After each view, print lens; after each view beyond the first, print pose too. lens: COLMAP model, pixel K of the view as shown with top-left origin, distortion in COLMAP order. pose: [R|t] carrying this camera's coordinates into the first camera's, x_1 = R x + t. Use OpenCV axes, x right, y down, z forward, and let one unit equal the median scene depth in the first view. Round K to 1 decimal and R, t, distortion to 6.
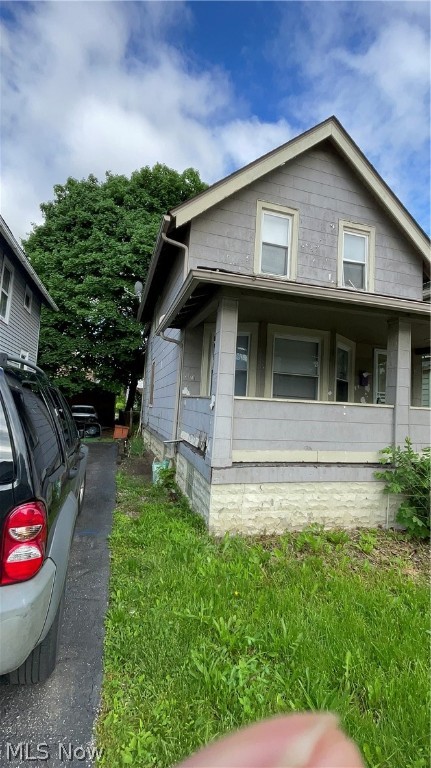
lens RADIAL K [[357.0, 0, 214.3], [0, 357.0, 383.1], [0, 0, 1]] dist [-0.003919, -0.000585]
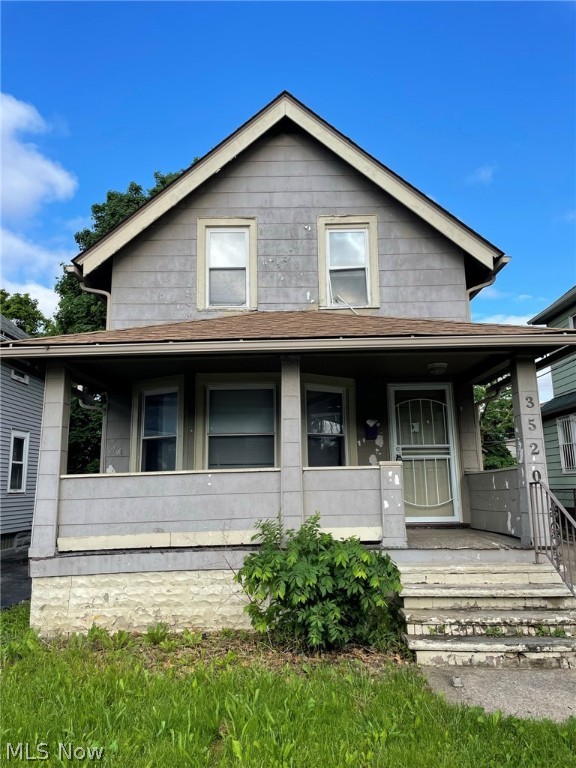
lens RADIAL K [[588.2, 0, 289.6], [0, 588.2, 381.8], [0, 0, 1]] dist [0.004285, -0.019874]
pose [[0.962102, -0.125532, -0.242076, 0.846611], [0.097786, 0.987520, -0.123457, 0.037137], [0.254553, 0.095107, 0.962371, -0.243087]]
